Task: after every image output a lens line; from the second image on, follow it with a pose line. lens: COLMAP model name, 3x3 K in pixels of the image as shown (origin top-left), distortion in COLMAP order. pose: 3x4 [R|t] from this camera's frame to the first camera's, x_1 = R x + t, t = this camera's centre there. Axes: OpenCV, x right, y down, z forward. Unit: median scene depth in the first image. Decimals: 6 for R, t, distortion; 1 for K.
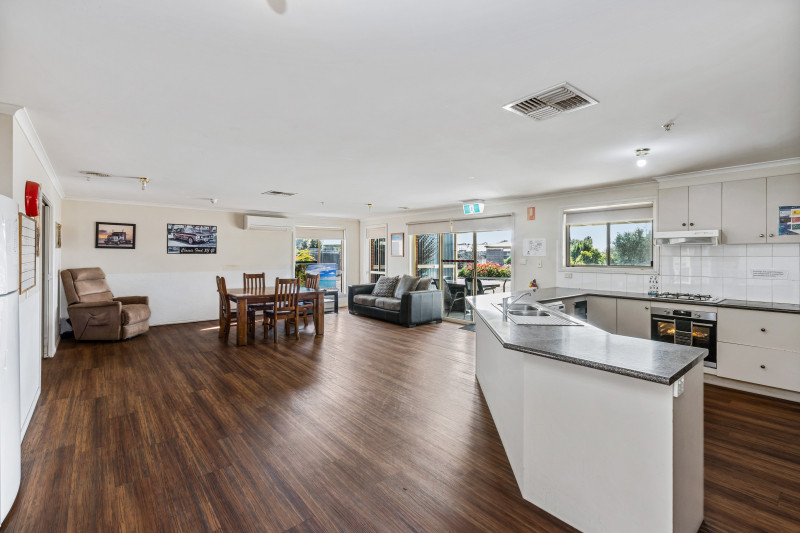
lens RADIAL K [[359.3, 0, 400.0], [0, 359.3, 266.5], [0, 0, 1]] dist [-0.000210, -0.000549]
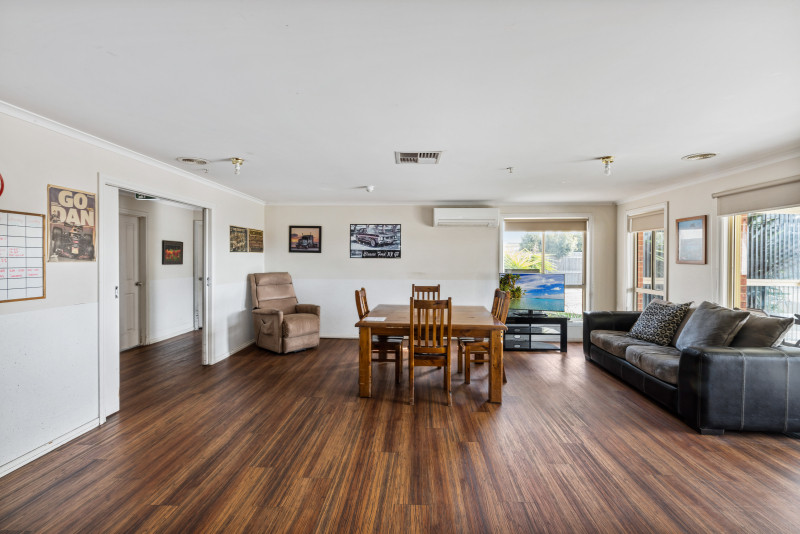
lens RADIAL K [[359.3, 0, 400.0], [0, 359.3, 267.0], [0, 0, 1]] dist [-0.000210, -0.000549]
pose [[0.739430, 0.016021, -0.673043, 0.037887], [-0.023253, 0.999728, -0.001749, -0.014800], [0.672832, 0.016944, 0.739601, 0.426336]]
